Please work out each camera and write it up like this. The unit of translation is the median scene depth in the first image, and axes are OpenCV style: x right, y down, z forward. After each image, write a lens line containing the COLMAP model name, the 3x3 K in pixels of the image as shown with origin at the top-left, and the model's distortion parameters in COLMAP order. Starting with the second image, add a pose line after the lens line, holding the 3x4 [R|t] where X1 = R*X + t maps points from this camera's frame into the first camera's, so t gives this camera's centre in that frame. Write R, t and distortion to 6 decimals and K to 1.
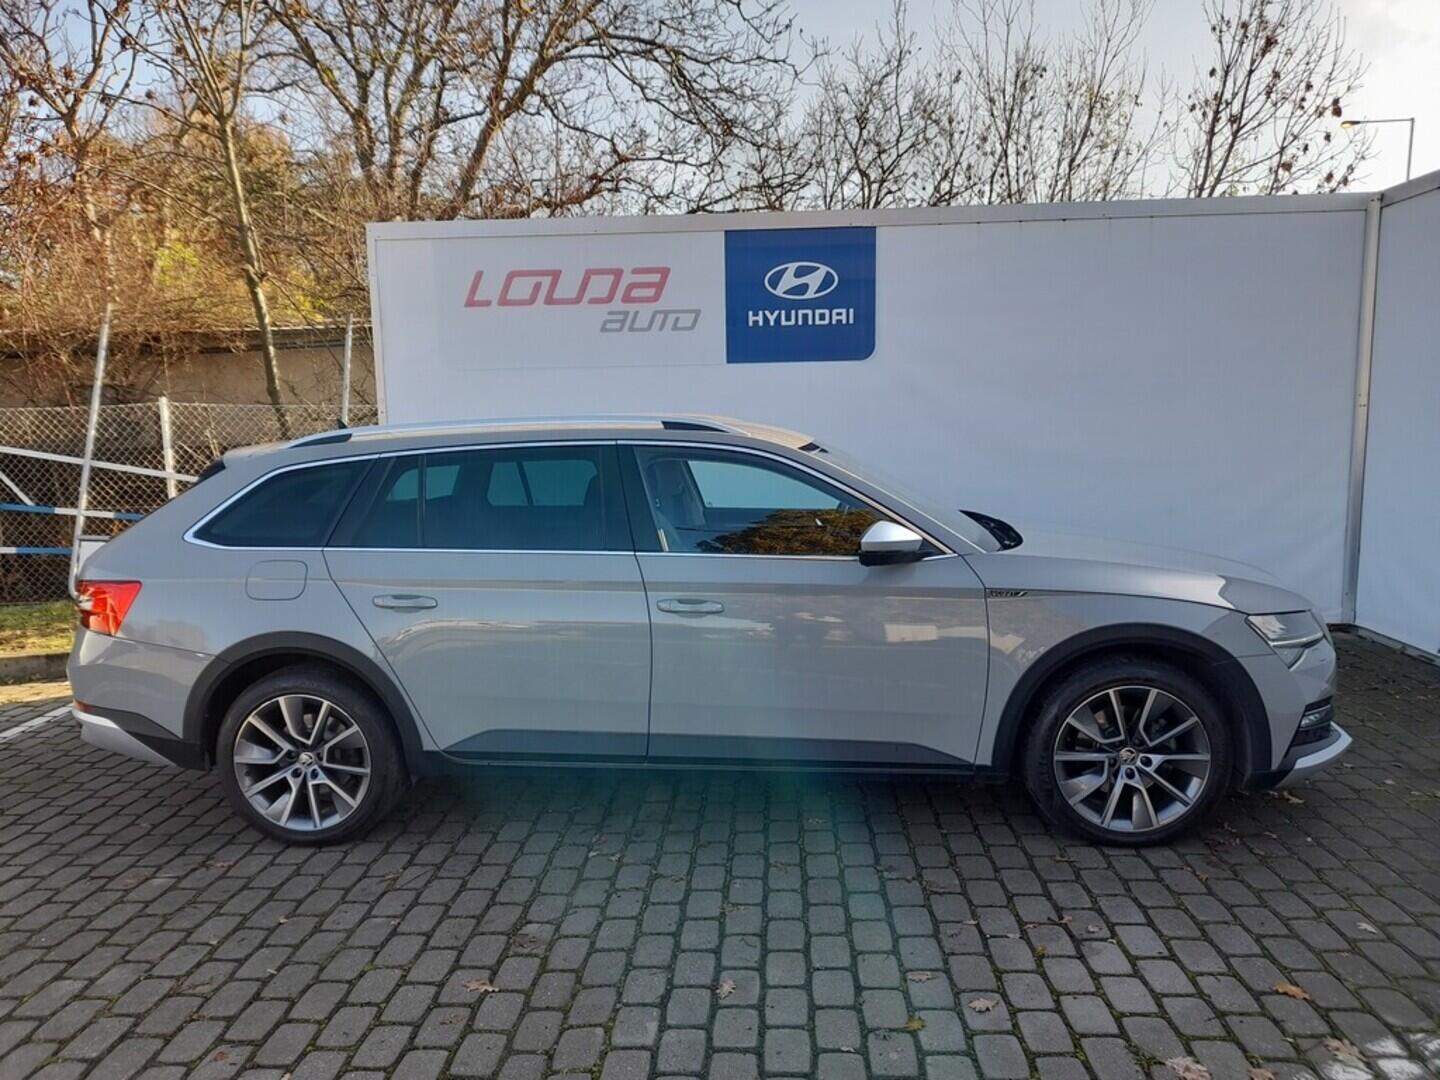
lens RADIAL K [[1031.2, 0, 718.8], [0, 1031.2, 574.6], [0, 0, 1]] dist [0.013222, 0.001614]
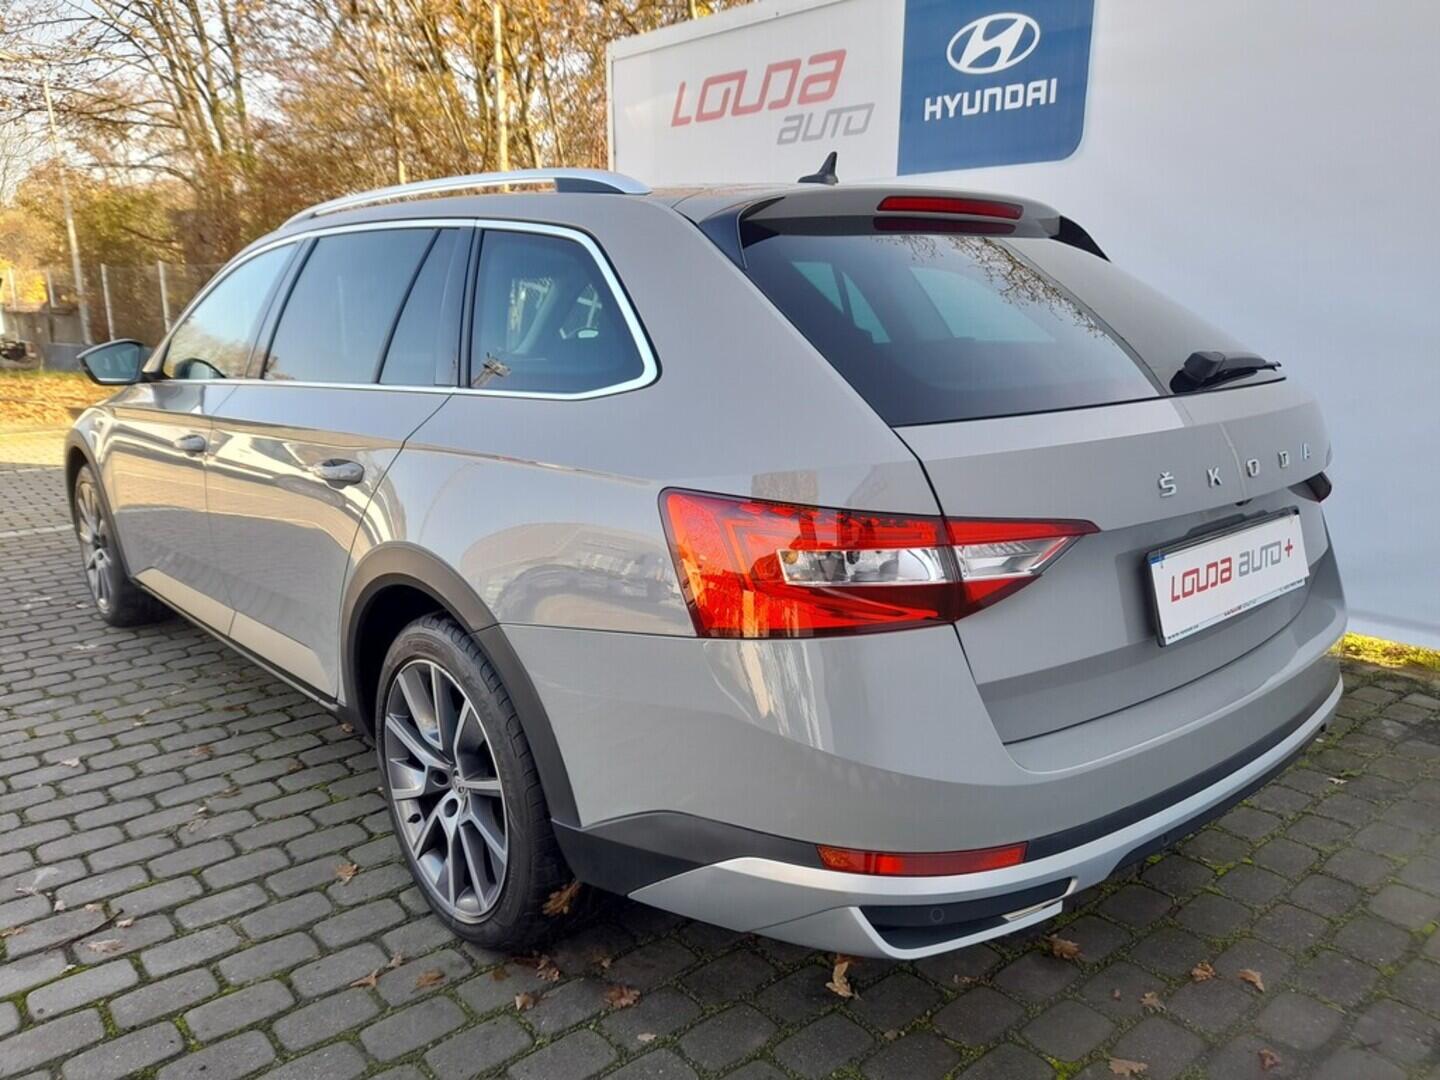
lens RADIAL K [[1053.6, 0, 718.5], [0, 1053.6, 570.1], [0, 0, 1]] dist [-0.000614, 0.006421]
pose [[0.703039, 0.203038, -0.681551, 0.496854], [-0.130610, 0.978939, 0.156904, -0.029538], [0.699054, -0.021292, 0.714751, 0.366192]]
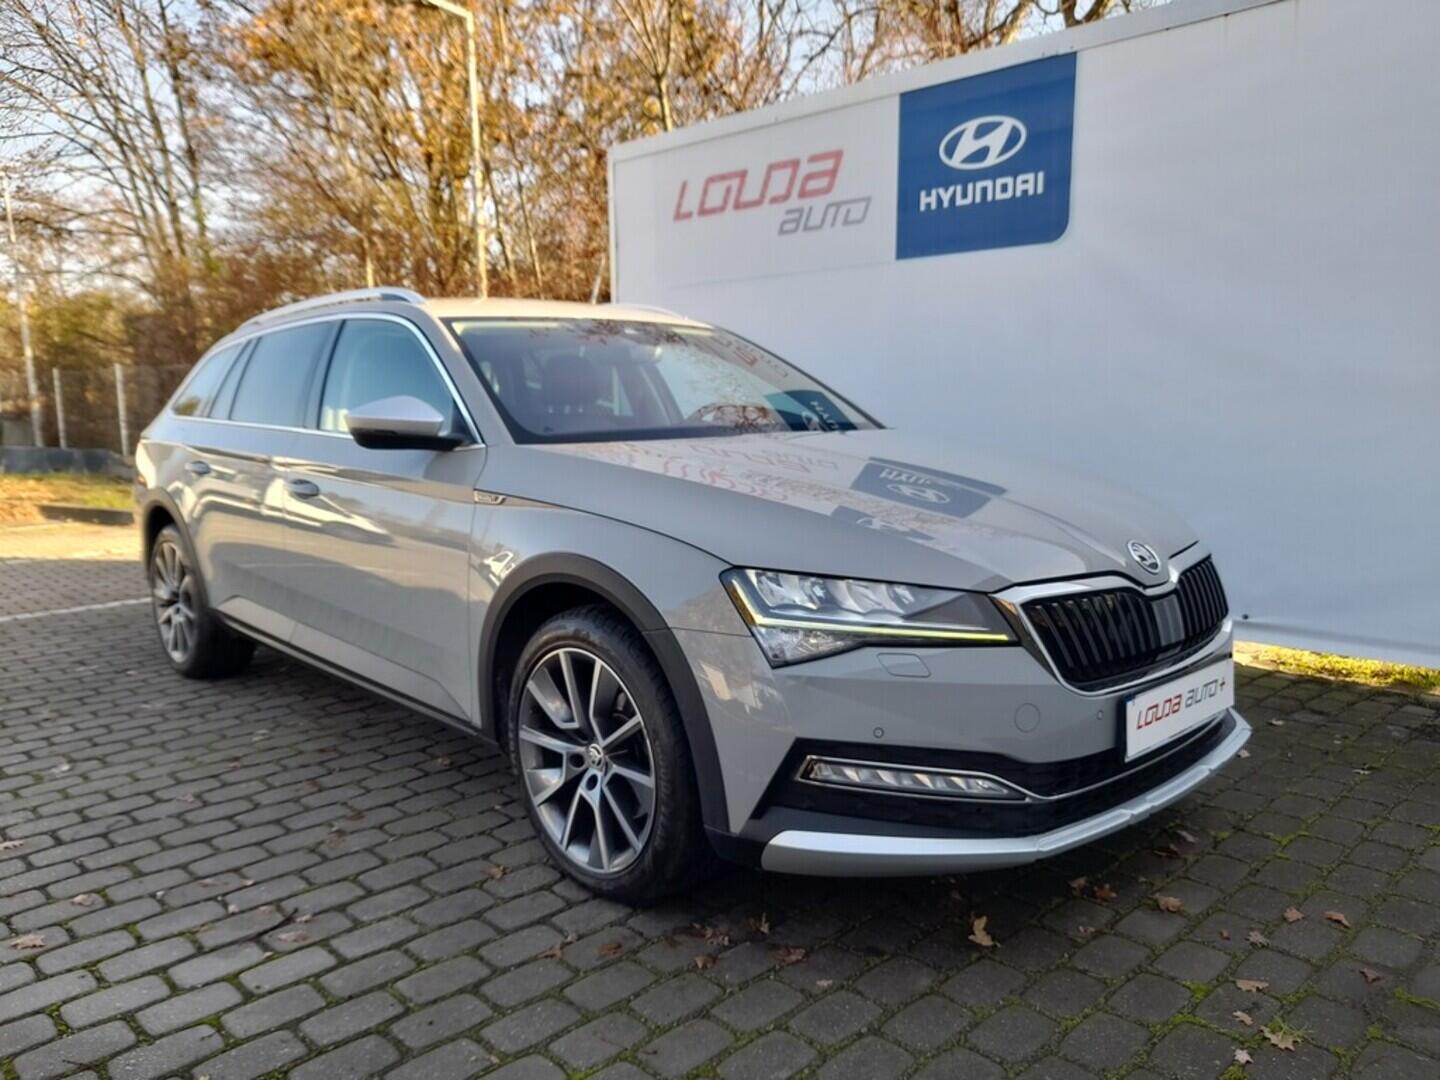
lens RADIAL K [[1054.8, 0, 714.6], [0, 1054.8, 572.6], [0, 0, 1]] dist [0.002369, -0.001094]
pose [[0.744402, 0.123754, -0.656163, 0.482057], [-0.110625, 0.991952, 0.061583, 0.003824], [0.658504, 0.026746, 0.752102, 0.291185]]
